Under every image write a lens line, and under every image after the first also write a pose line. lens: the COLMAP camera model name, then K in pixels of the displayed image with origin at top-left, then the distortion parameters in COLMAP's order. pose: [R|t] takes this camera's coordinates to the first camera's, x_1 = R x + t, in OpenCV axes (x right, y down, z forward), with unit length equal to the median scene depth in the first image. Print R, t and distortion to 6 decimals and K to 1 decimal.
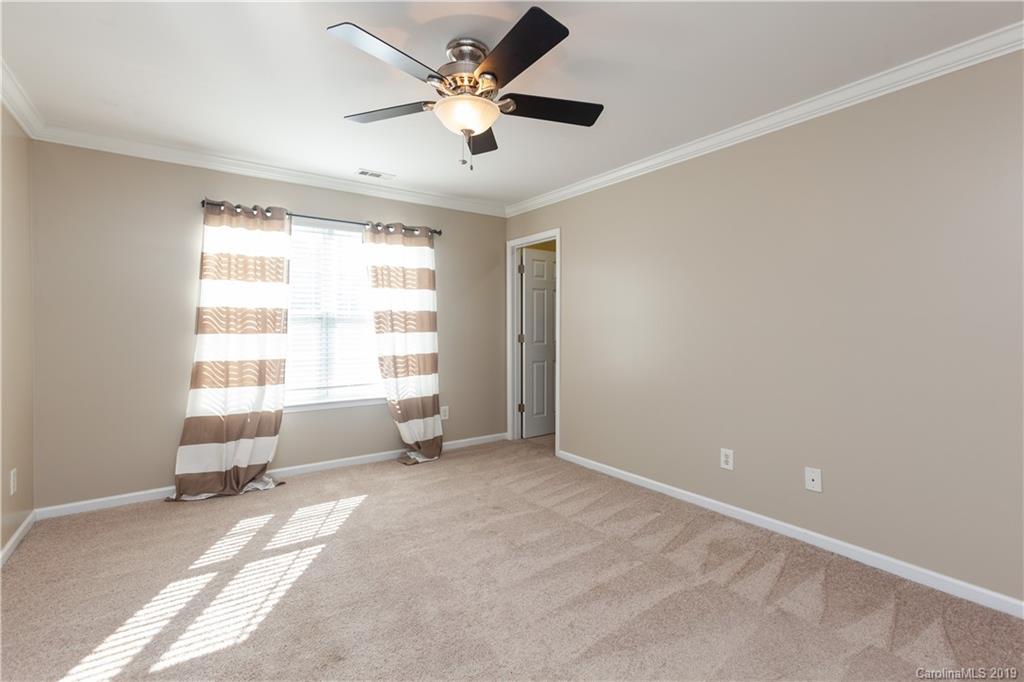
lens RADIAL K [[462.7, 0, 508.9], [0, 462.7, 324.0], [0, 0, 1]] dist [-0.029161, 0.015664]
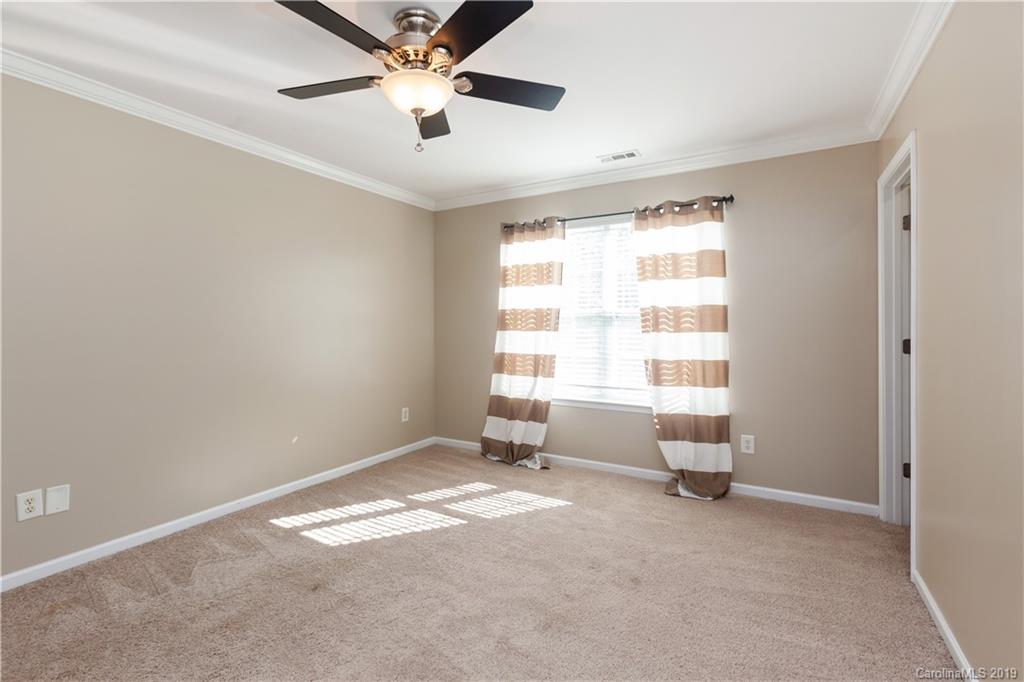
lens RADIAL K [[462.7, 0, 508.9], [0, 462.7, 324.0], [0, 0, 1]] dist [-0.029161, 0.015664]
pose [[0.398144, -0.001297, -0.917322, 0.477677], [0.004177, 0.999991, 0.000399, 0.002171], [0.917314, -0.003990, 0.398146, 0.473083]]
